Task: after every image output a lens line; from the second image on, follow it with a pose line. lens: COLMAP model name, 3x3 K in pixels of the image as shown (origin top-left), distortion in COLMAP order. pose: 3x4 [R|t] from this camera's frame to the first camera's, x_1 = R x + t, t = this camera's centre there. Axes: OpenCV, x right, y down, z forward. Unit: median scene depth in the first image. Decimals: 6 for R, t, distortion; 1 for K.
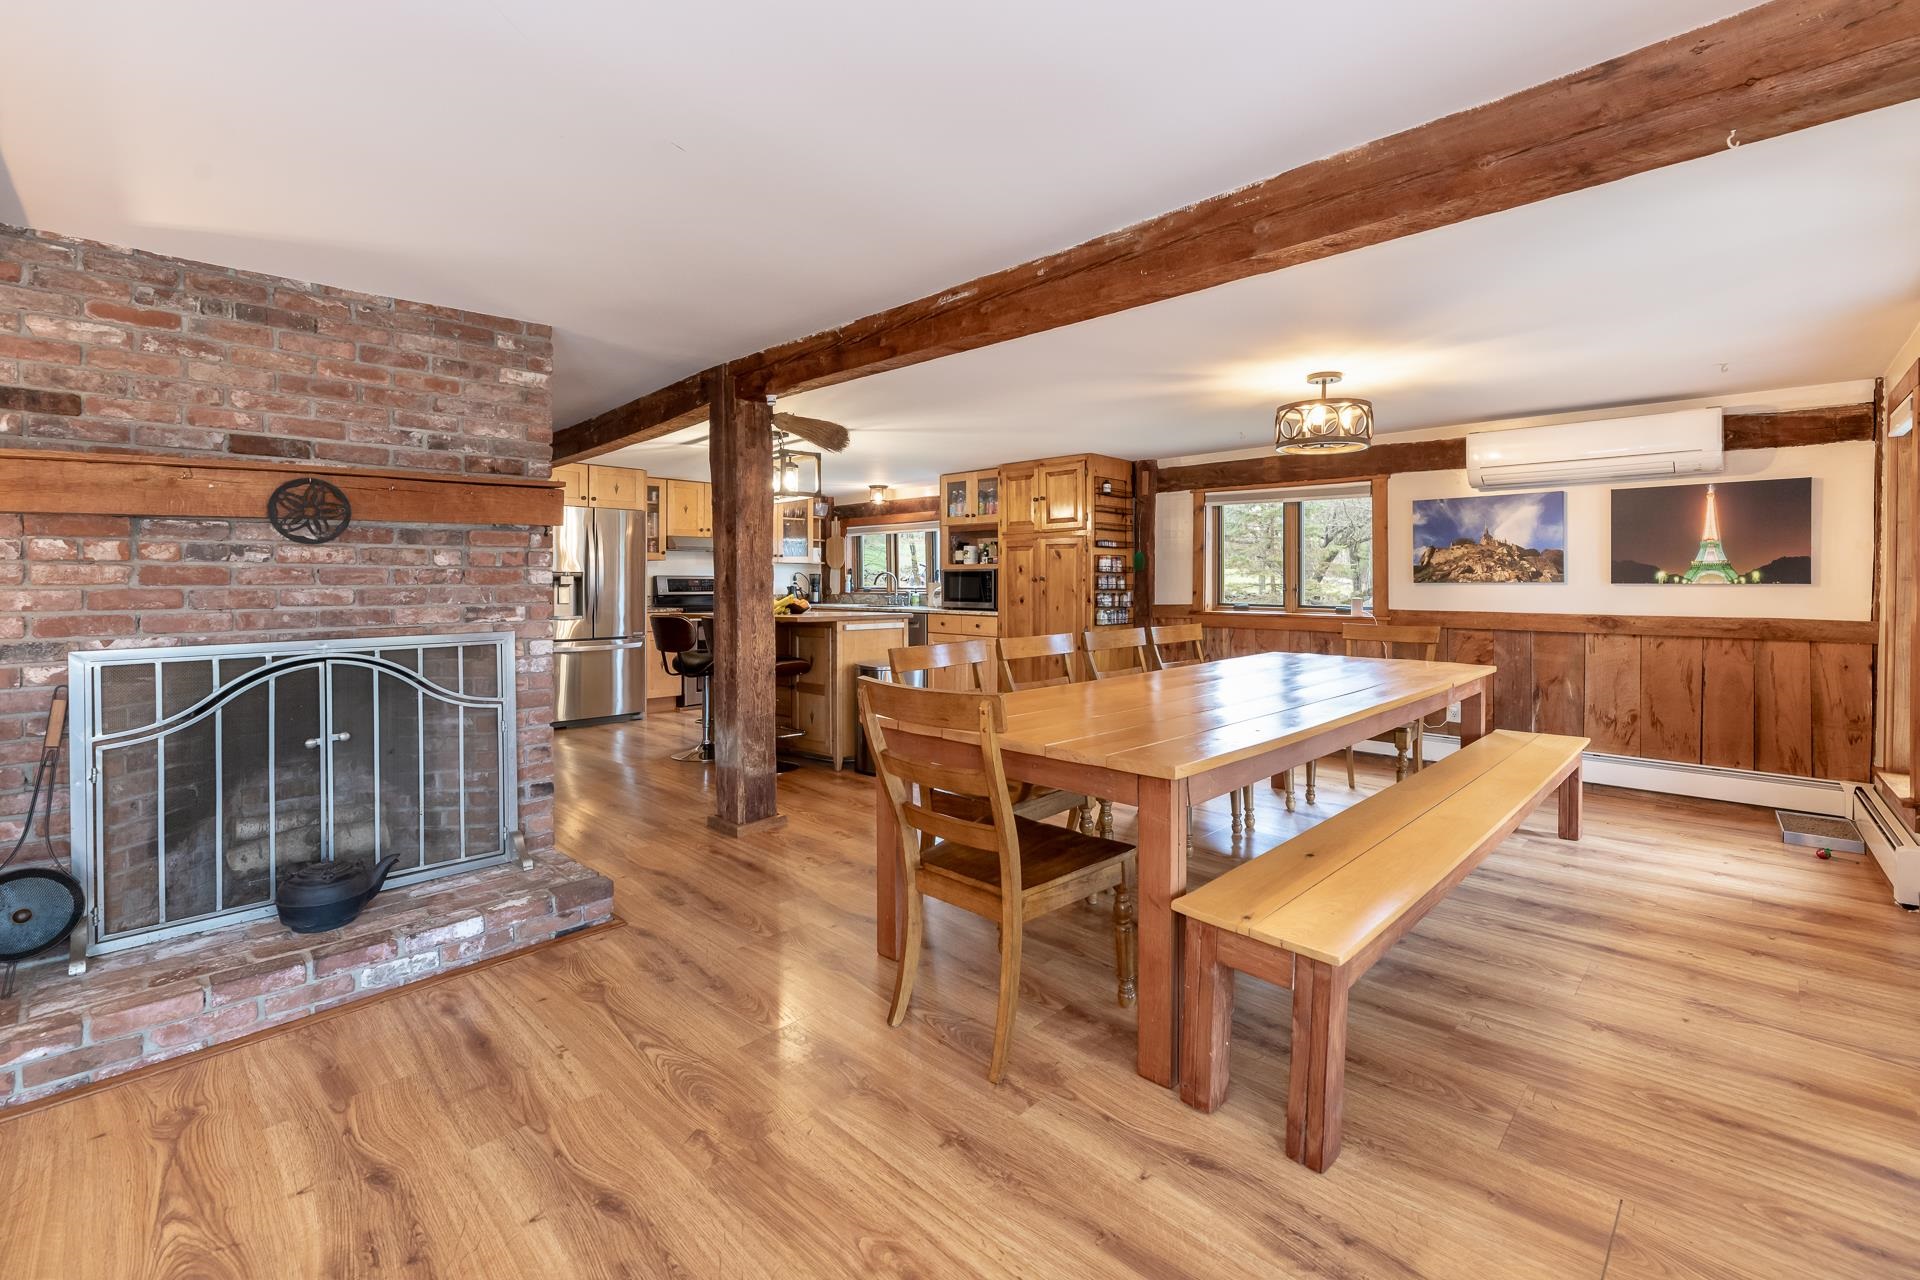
lens RADIAL K [[858.3, 0, 995.7], [0, 858.3, 583.8], [0, 0, 1]] dist [-0.004117, 0.001130]
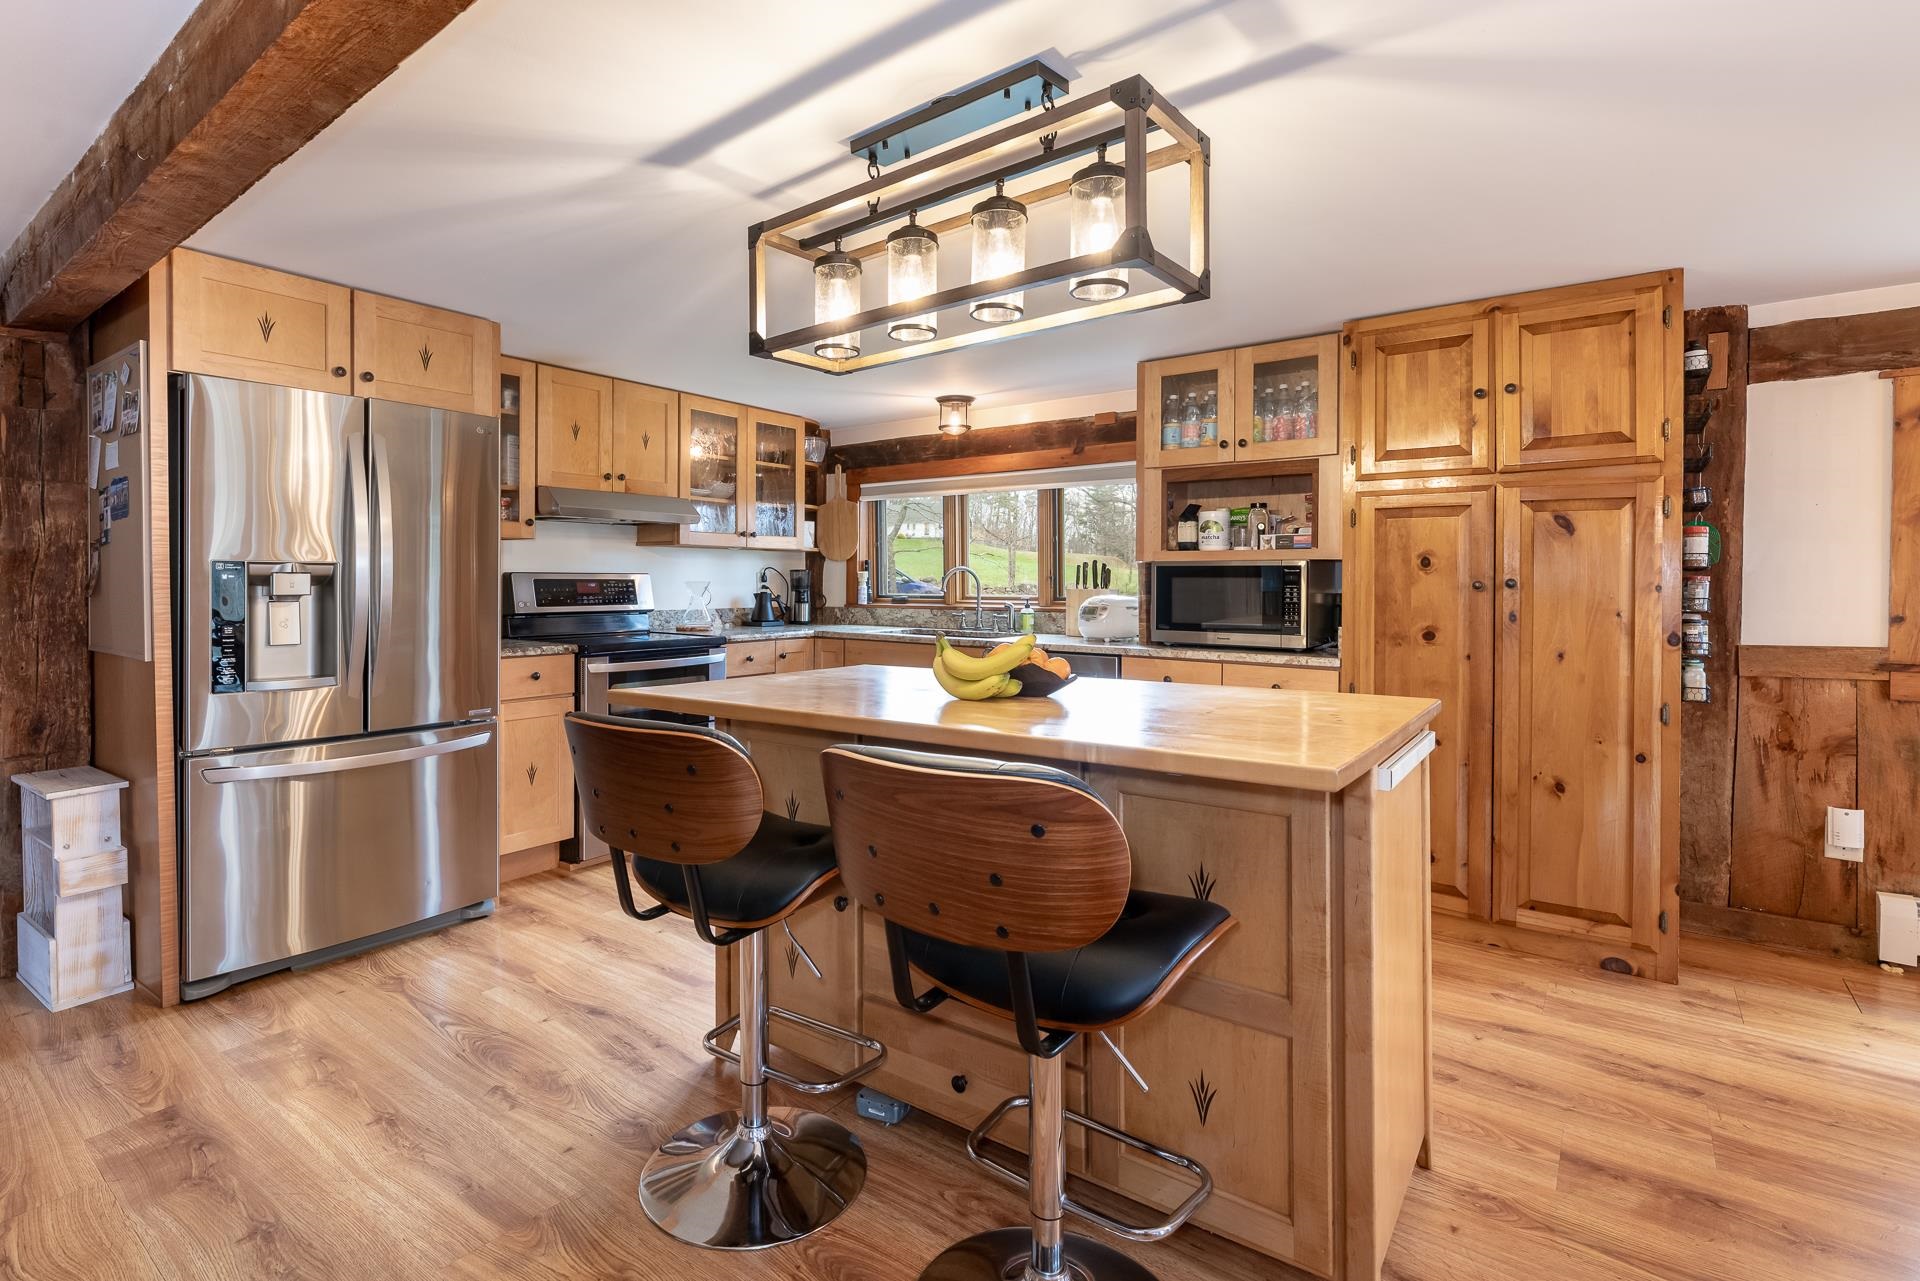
lens RADIAL K [[917.0, 0, 917.7], [0, 917.0, 581.6], [0, 0, 1]] dist [-0.004807, -0.000248]
pose [[0.995737, 0.002354, 0.092210, -0.235807], [-0.002457, 0.999996, 0.001005, -0.006057], [-0.092207, -0.001227, 0.995739, 0.515700]]
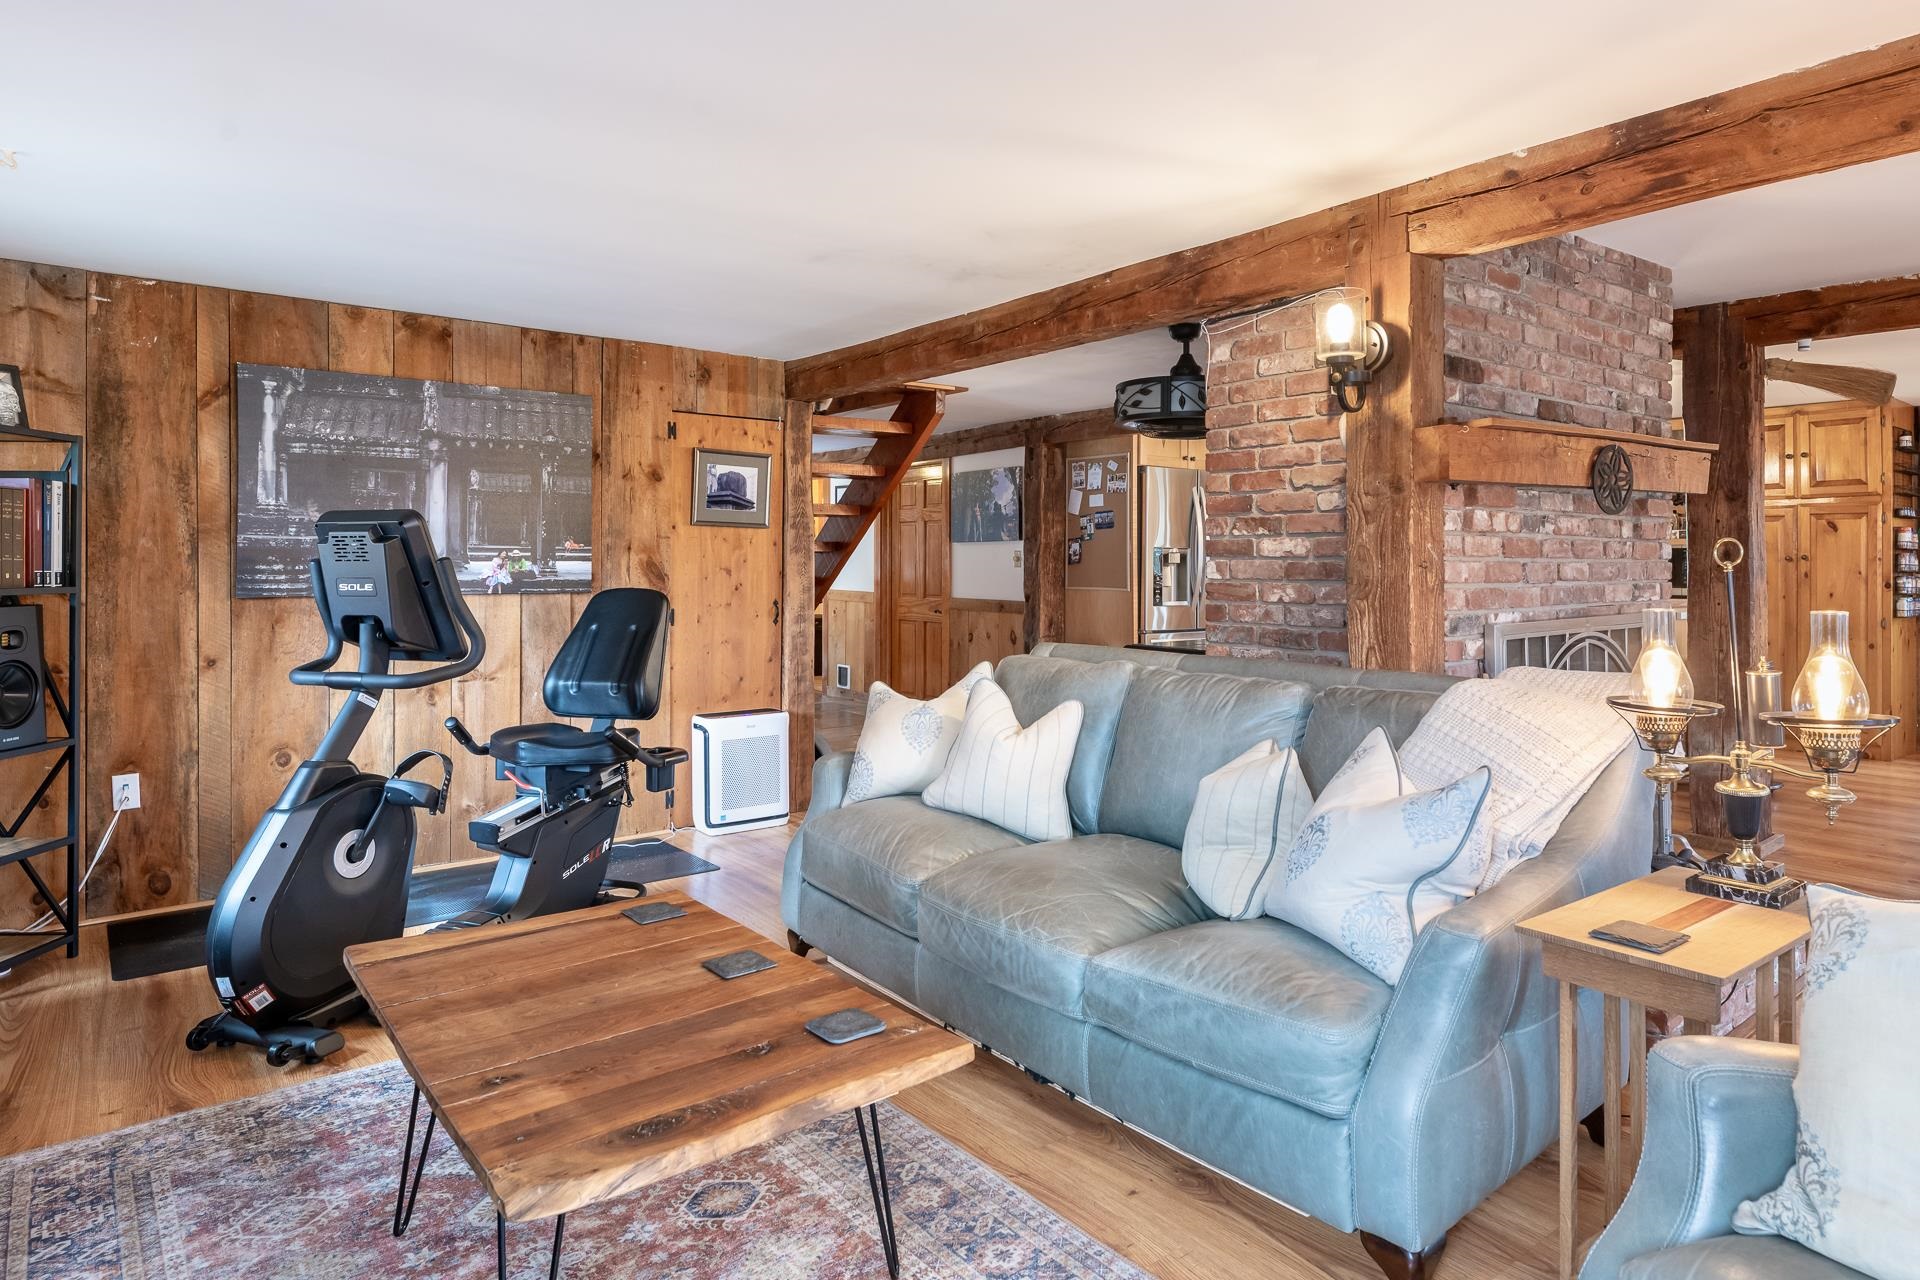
lens RADIAL K [[1157.2, 0, 1028.5], [0, 1157.2, 556.8], [0, 0, 1]] dist [0.004356, 0.001882]
pose [[0.992595, 0.002853, -0.121435, -0.455714], [-0.003974, 0.999952, -0.008989, 0.004968], [0.121403, 0.009405, 0.992559, -0.120905]]
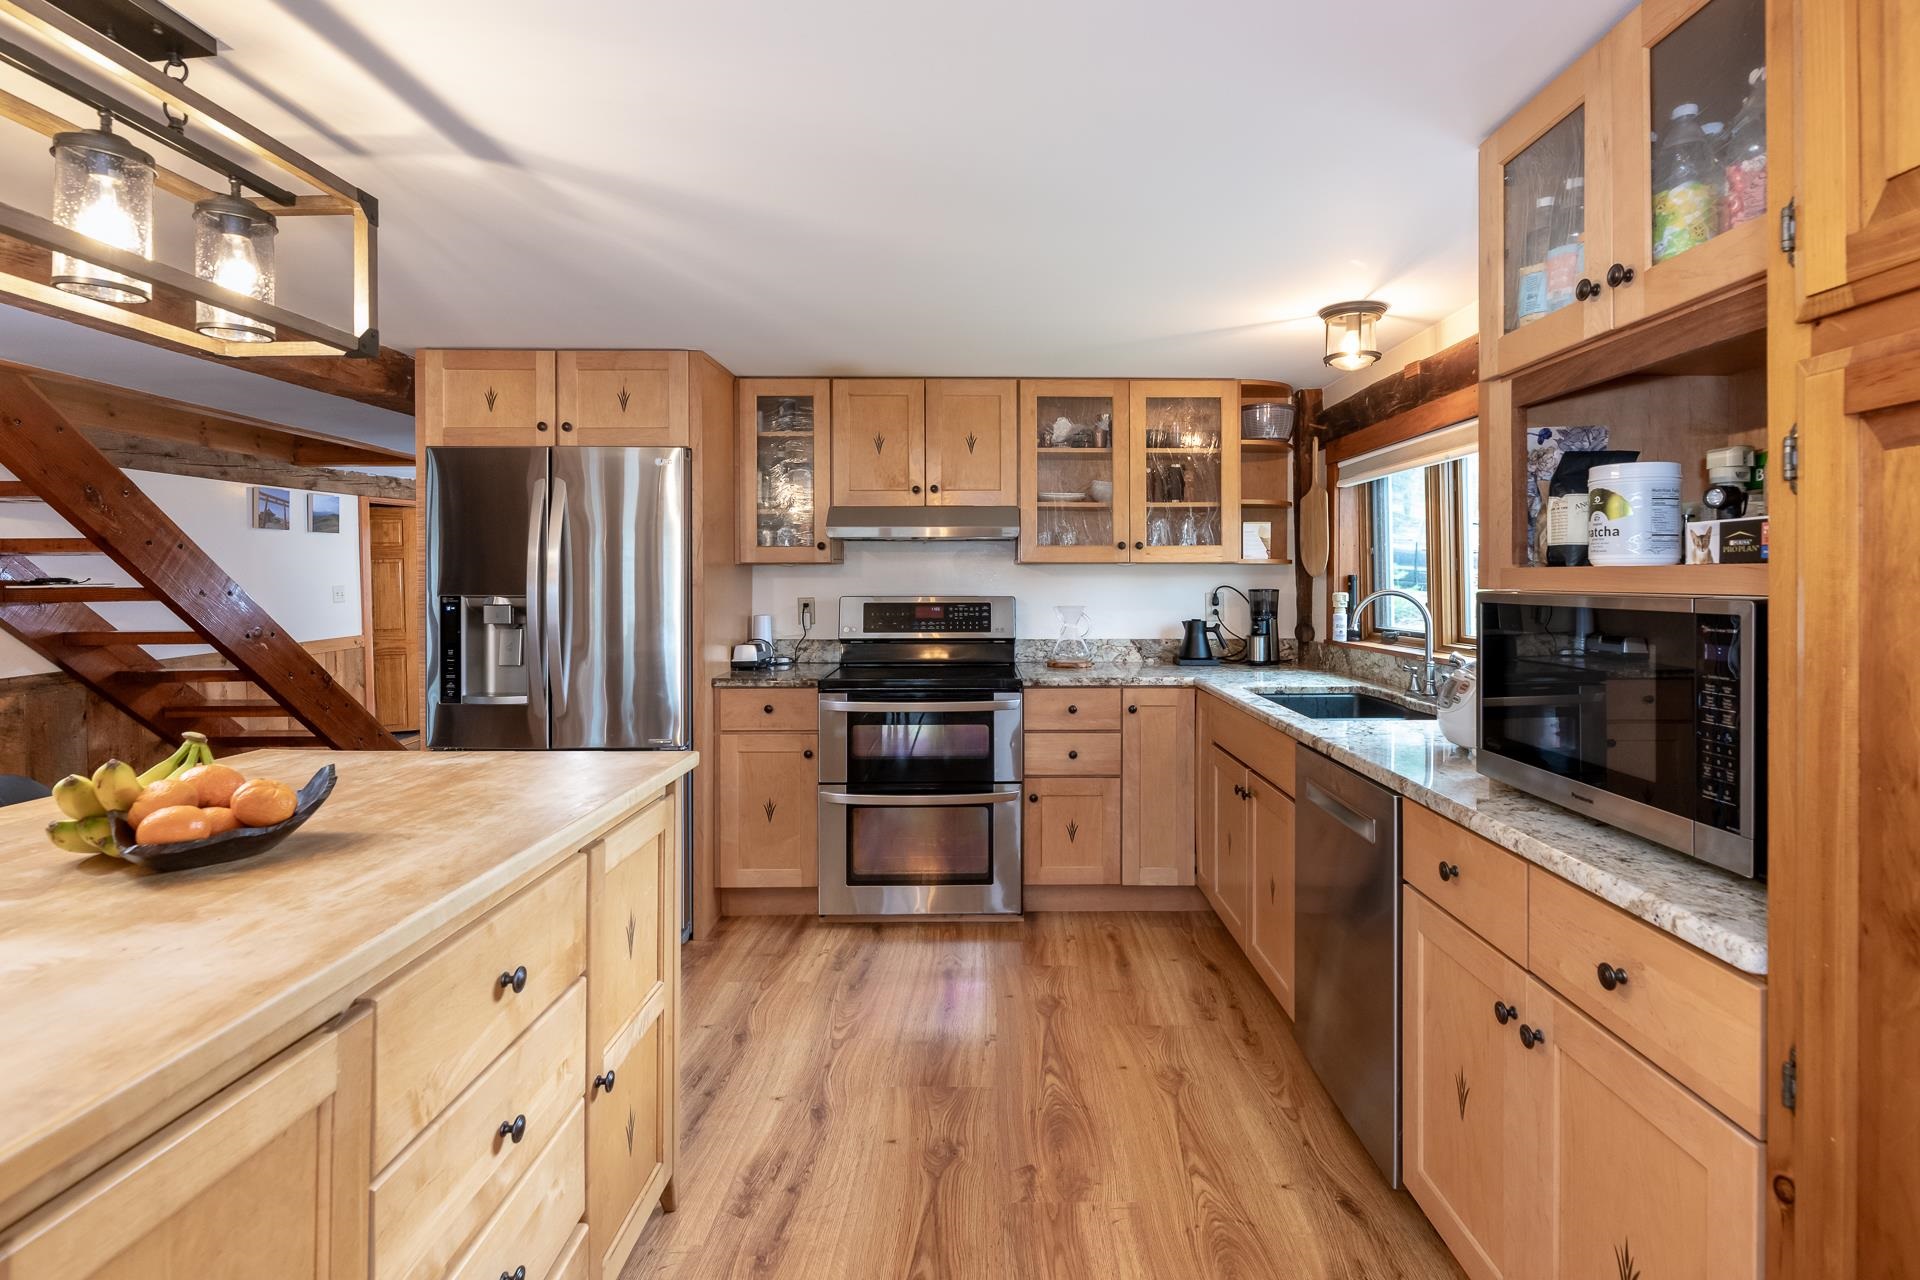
lens RADIAL K [[942.1, 0, 1000.9], [0, 942.1, 574.9], [0, 0, 1]] dist [-0.003103, -0.000087]
pose [[0.688805, -0.003746, -0.724937, 0.023421], [0.000127, 0.999987, -0.005047, -0.019731], [0.724946, 0.003384, 0.688797, 0.763482]]
